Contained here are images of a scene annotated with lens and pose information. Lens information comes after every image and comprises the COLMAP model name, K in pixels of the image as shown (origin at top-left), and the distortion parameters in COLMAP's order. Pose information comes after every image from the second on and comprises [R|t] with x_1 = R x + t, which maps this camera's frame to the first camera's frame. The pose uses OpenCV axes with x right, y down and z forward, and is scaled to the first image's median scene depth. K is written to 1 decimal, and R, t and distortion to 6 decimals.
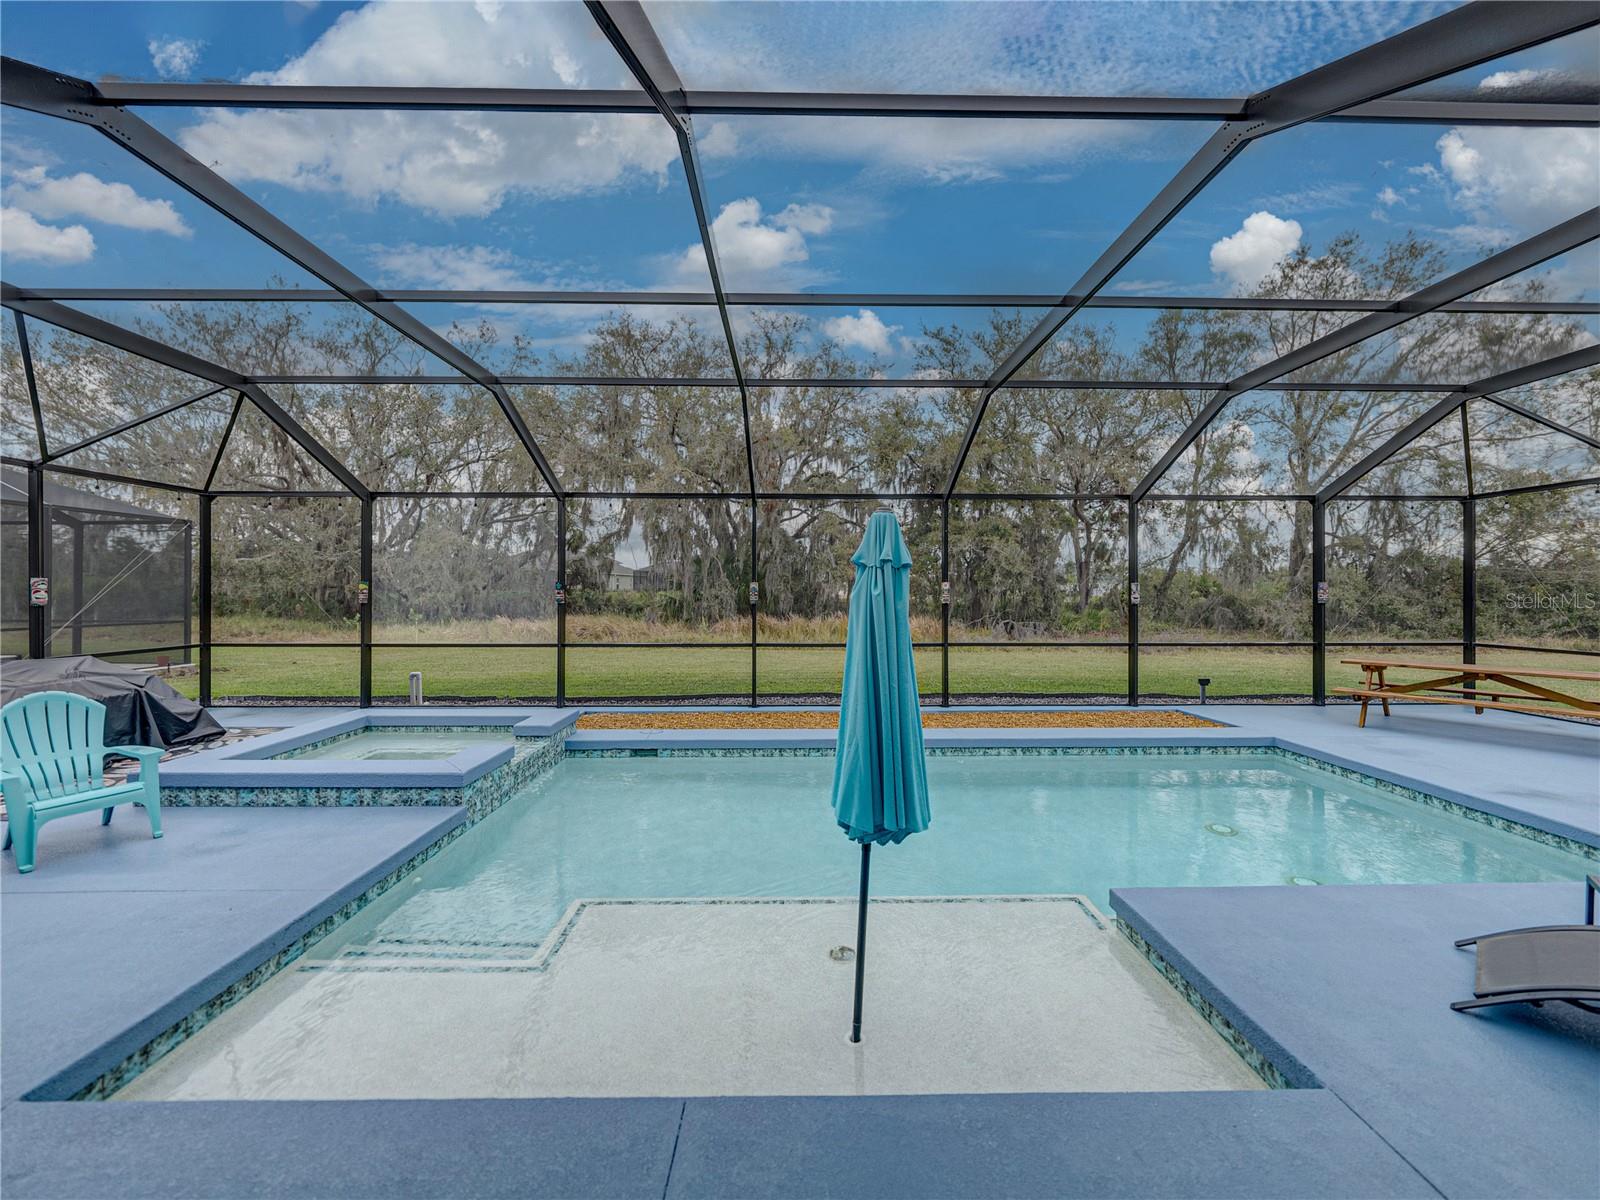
lens RADIAL K [[617.4, 0, 802.0], [0, 617.4, 591.3], [0, 0, 1]] dist [-0.003844, 0.000302]
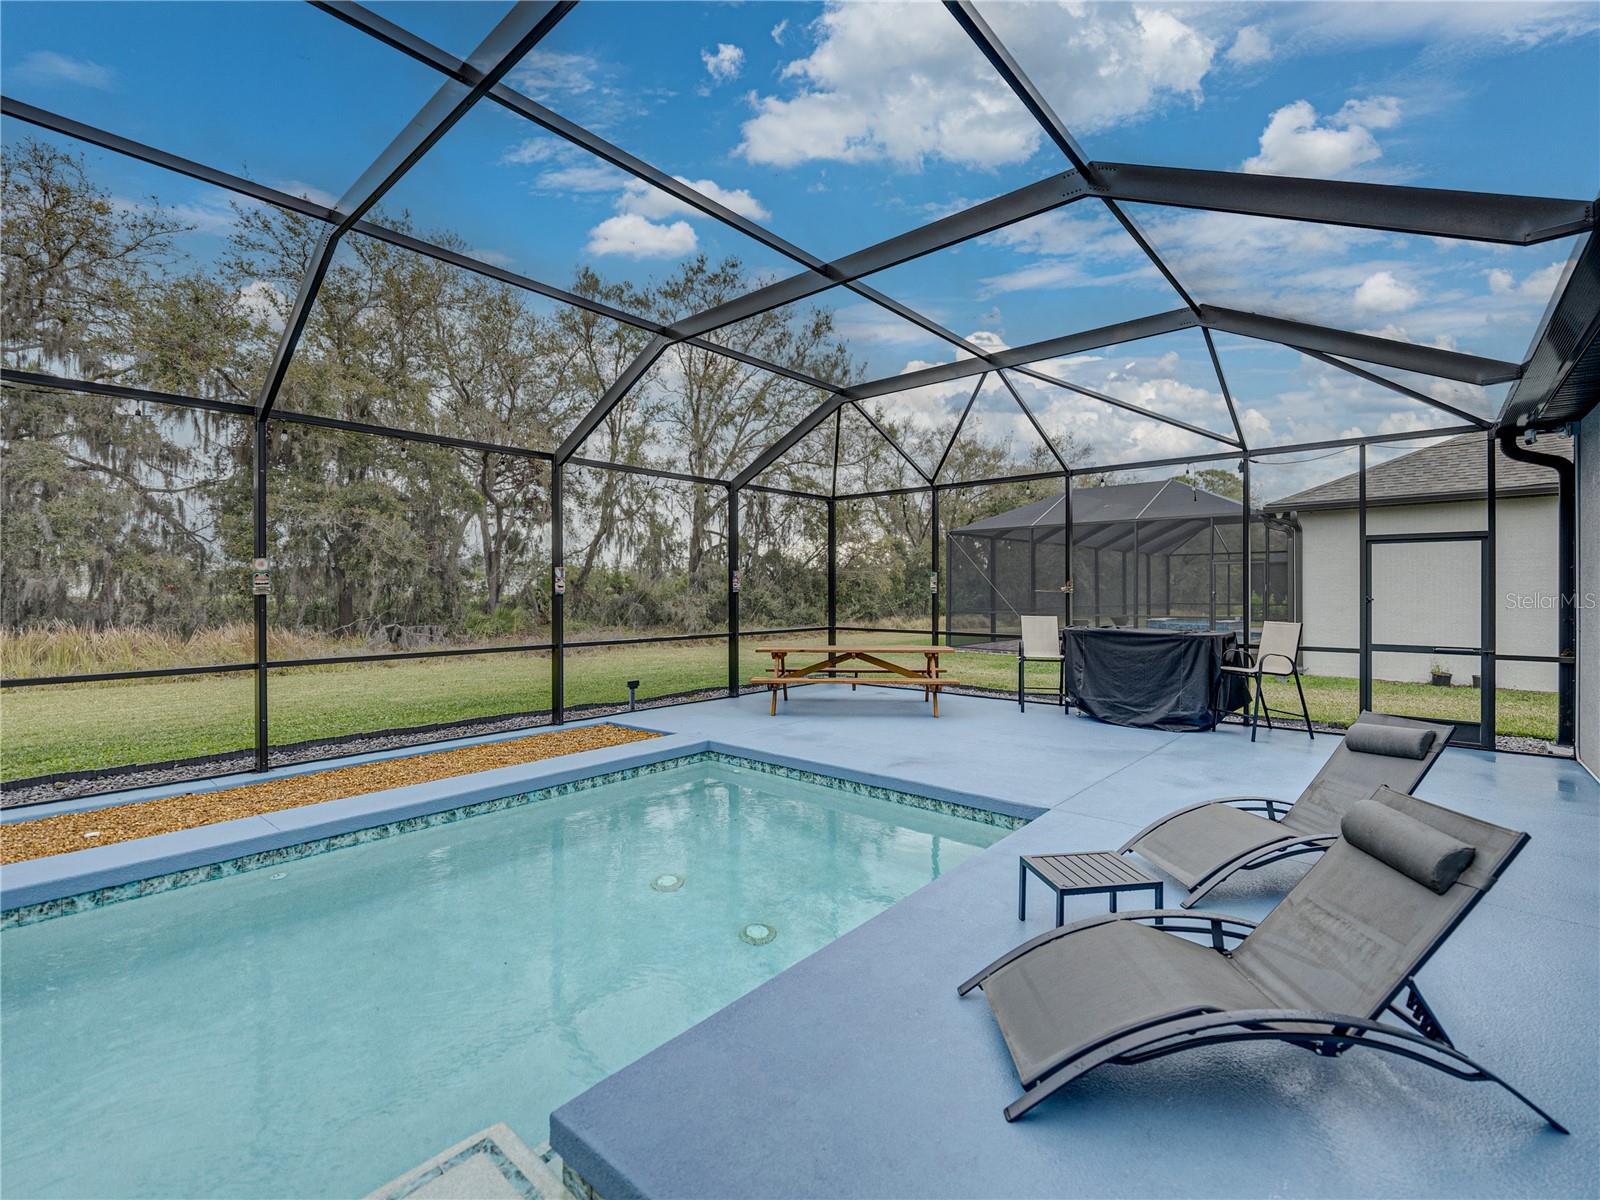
lens RADIAL K [[710.6, 0, 801.2], [0, 710.6, 593.0], [0, 0, 1]] dist [-0.003912, -0.000418]
pose [[0.669607, -0.004849, 0.742700, 0.074877], [0.001960, 0.999987, 0.004762, 0.015157], [-0.742713, -0.001733, 0.669607, 0.166521]]
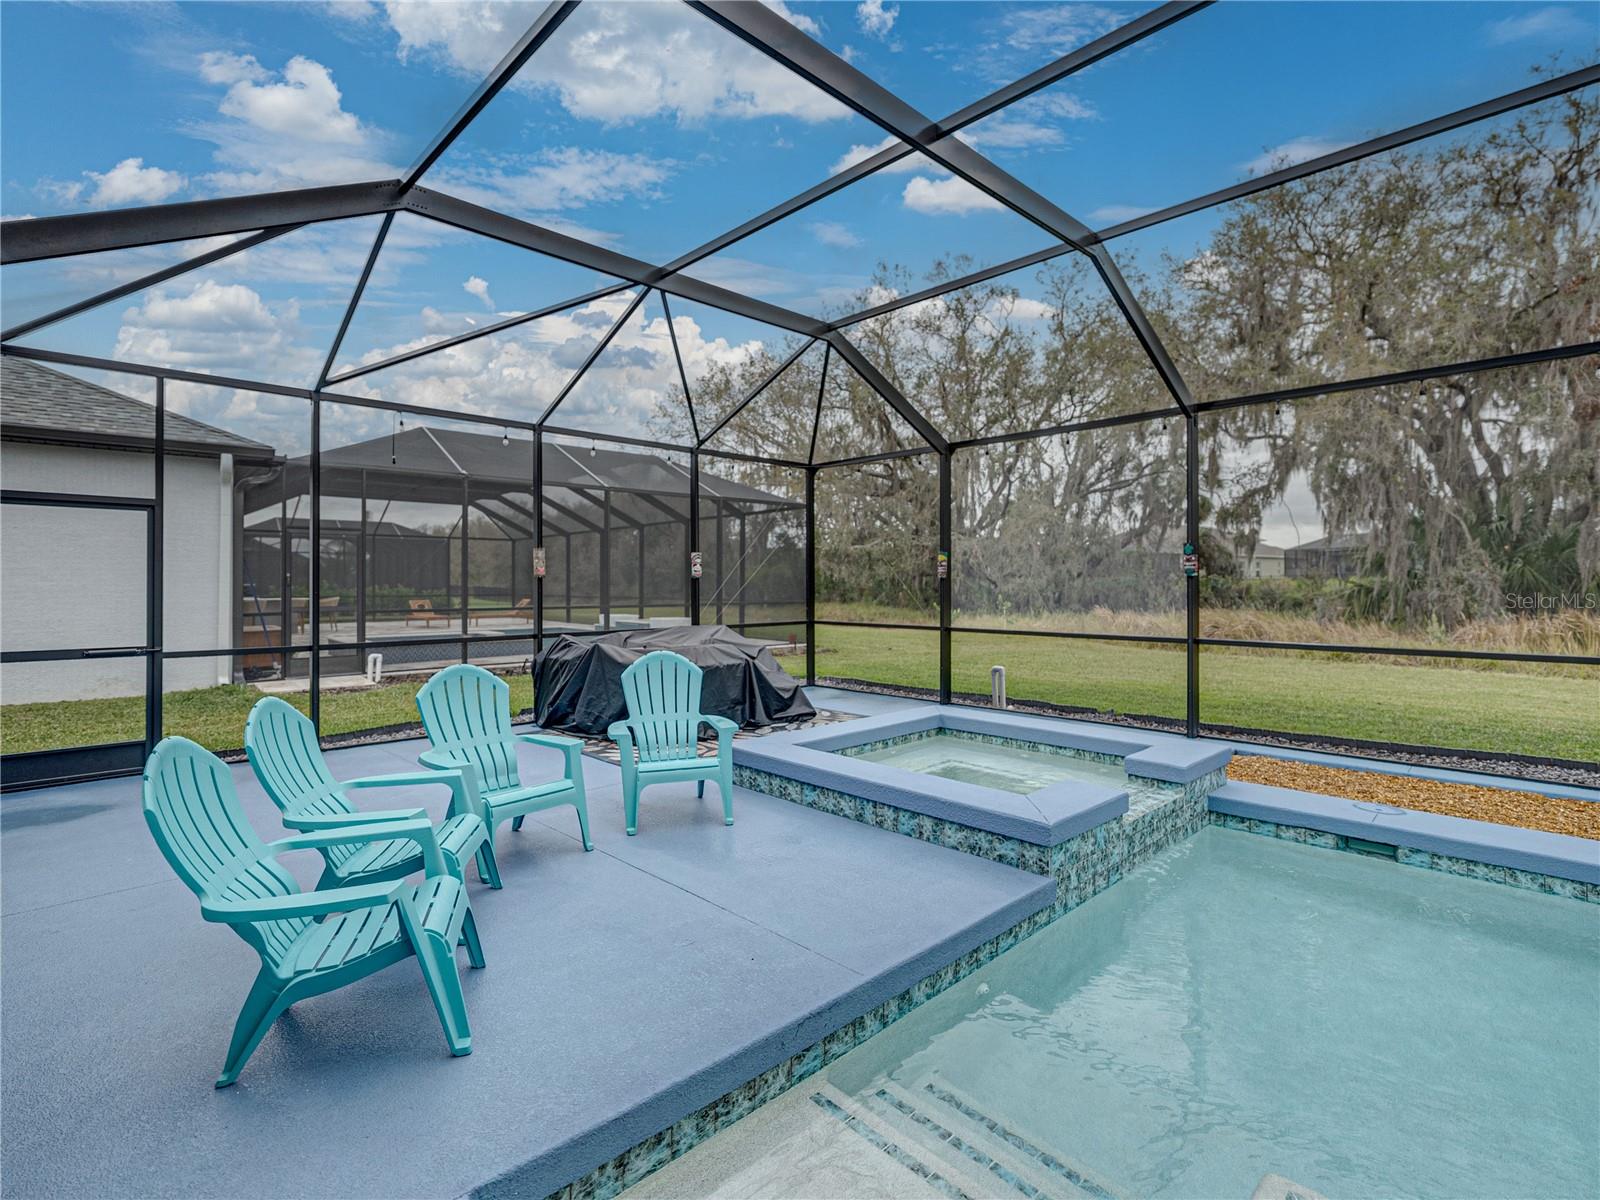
lens RADIAL K [[776.2, 0, 806.2], [0, 776.2, 576.3], [0, 0, 1]] dist [-0.000424, 0.001192]
pose [[0.686652, -0.008245, -0.726939, -0.074907], [0.001729, 0.999951, -0.009708, 0.025787], [0.726984, 0.005409, 0.686633, 0.143014]]
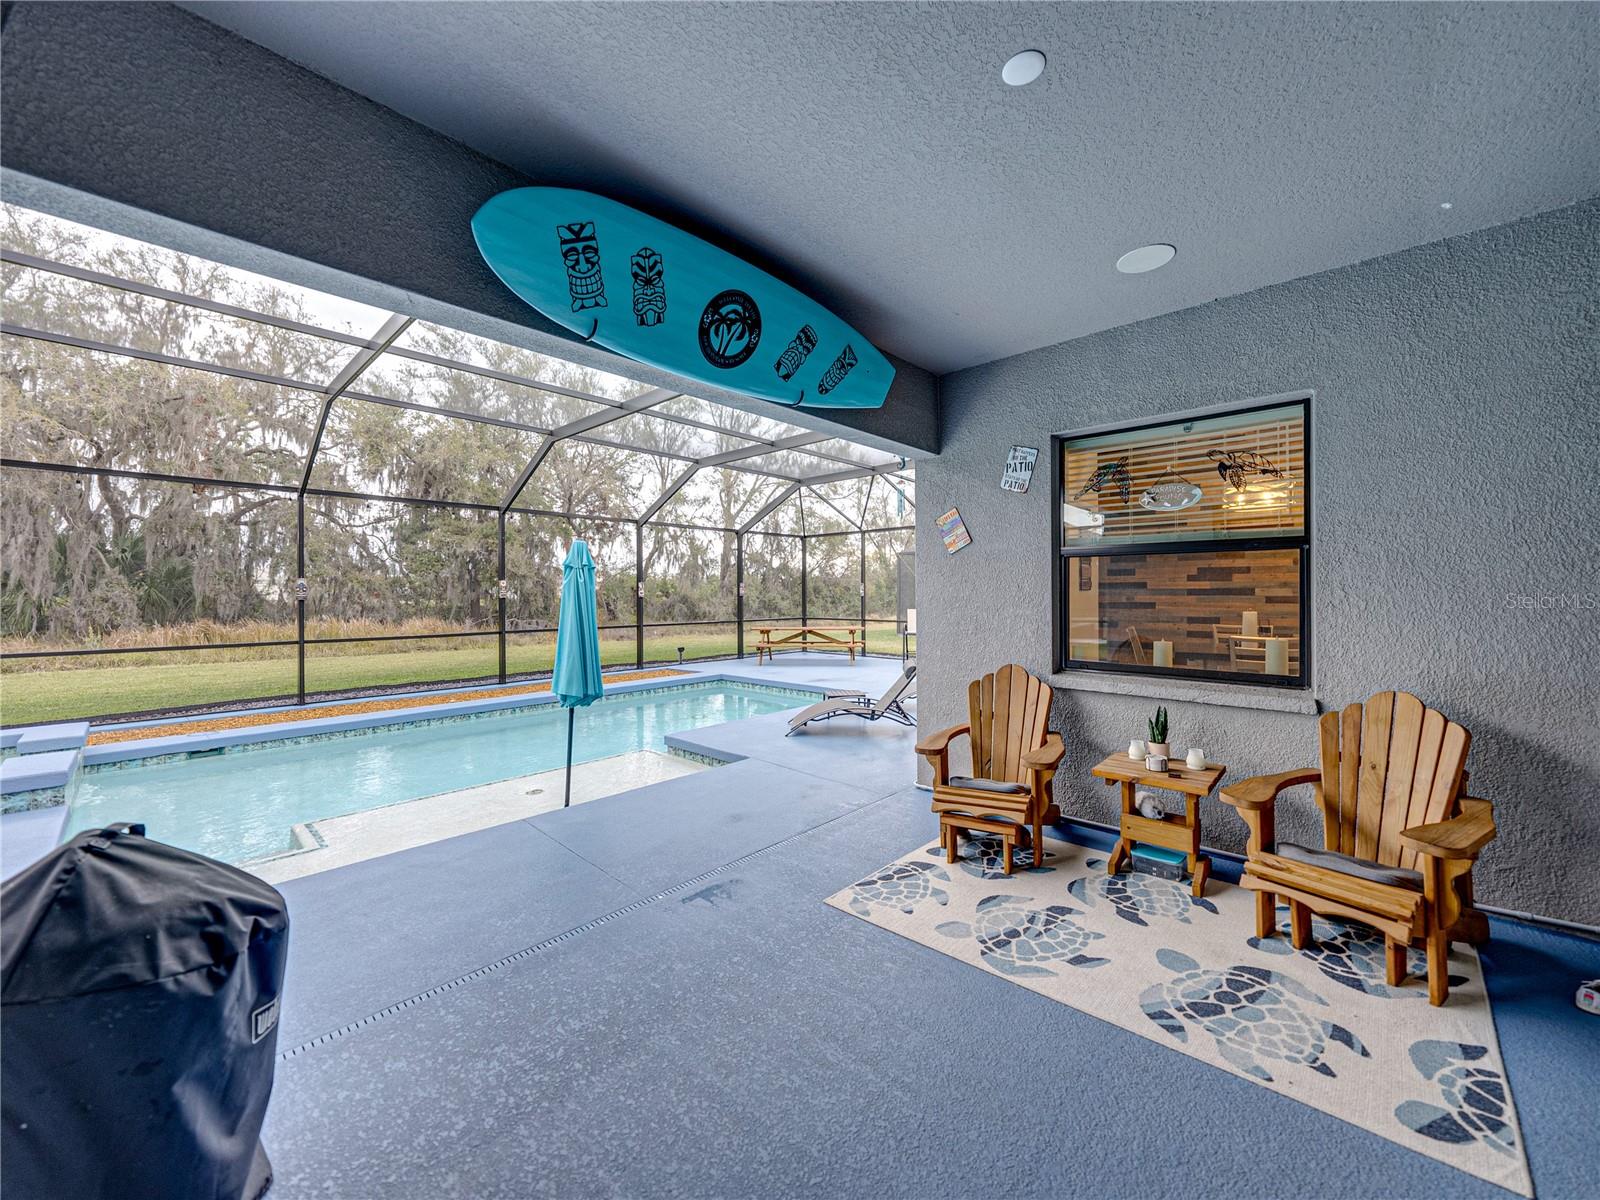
lens RADIAL K [[617.4, 0, 802.9], [0, 617.4, 595.1], [0, 0, 1]] dist [-0.003844, 0.000302]
pose [[0.691289, -0.005978, 0.722553, -0.228818], [0.005384, 0.999981, 0.003122, 0.012989], [-0.722558, 0.001732, 0.691308, -0.252398]]
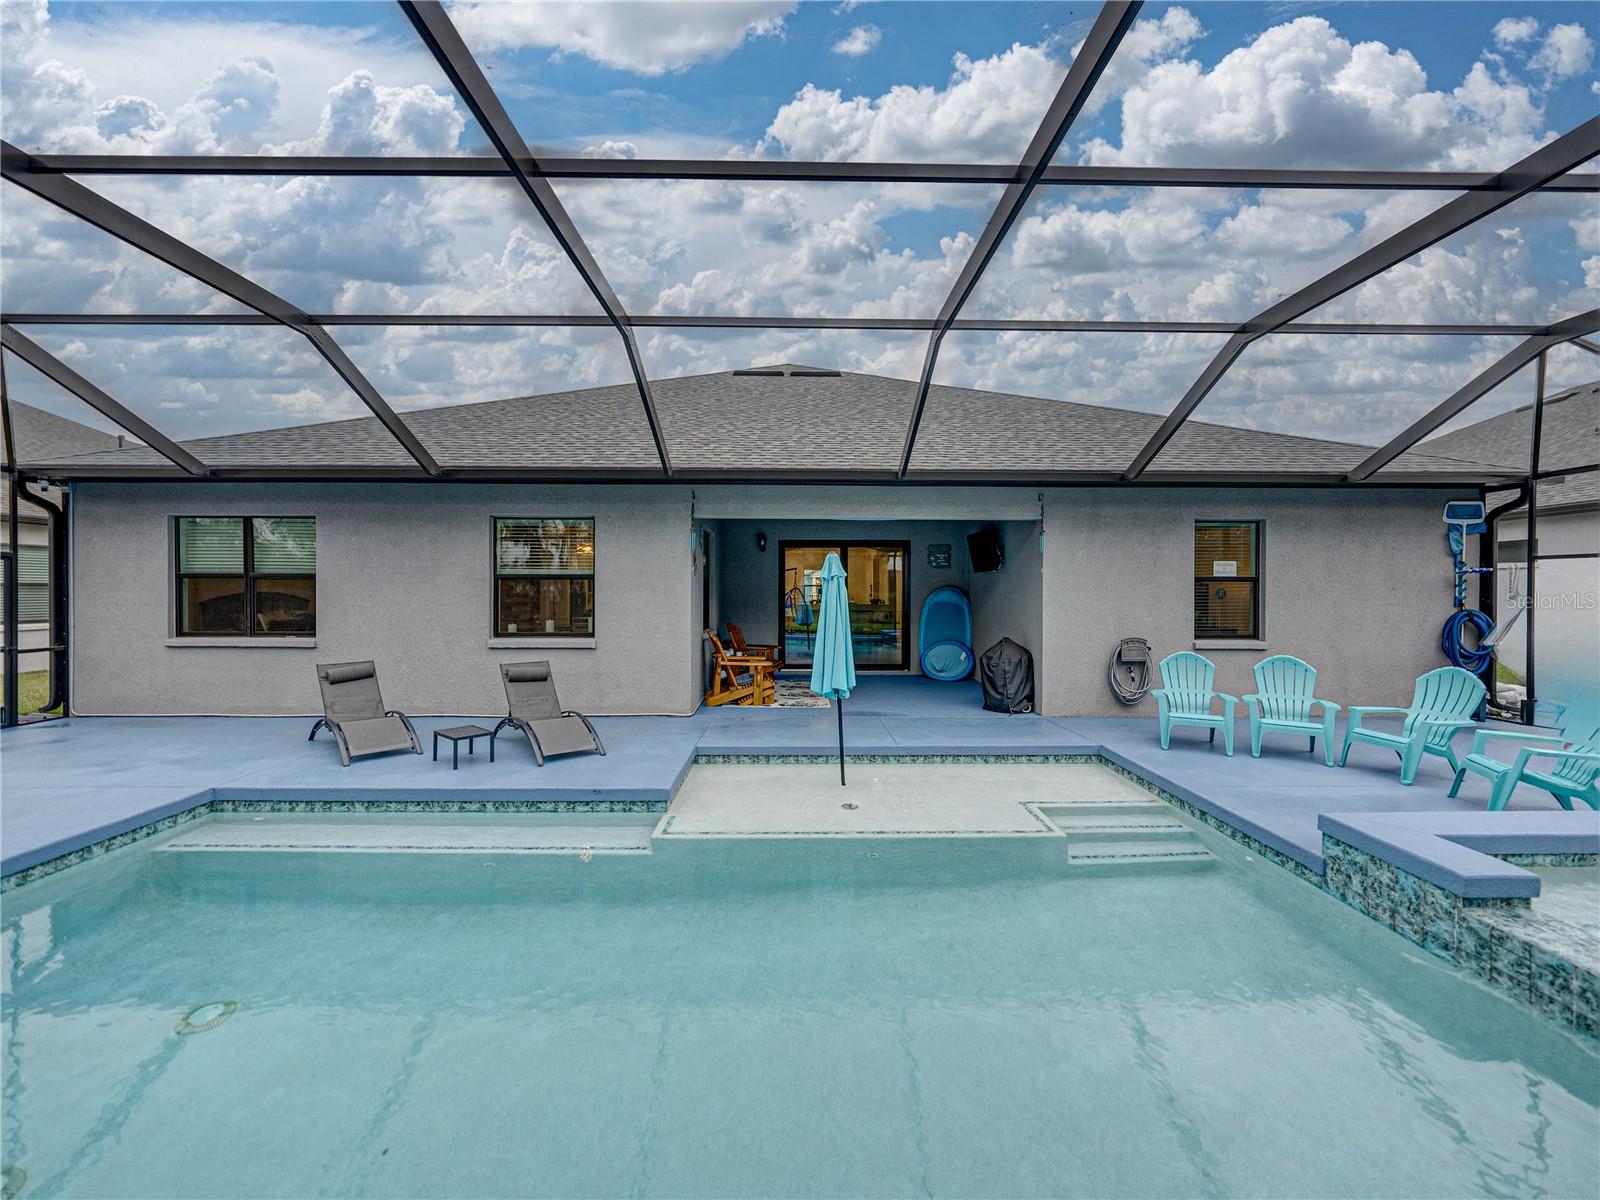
lens RADIAL K [[617.4, 0, 799.3], [0, 617.4, 591.8], [0, 0, 1]] dist [-0.003844, 0.000302]
pose [[-0.999960, -0.002841, 0.008526, 0.066486], [-0.002802, 0.999986, 0.004571, 0.001092], [-0.008539, 0.004547, -0.999953, 0.931517]]
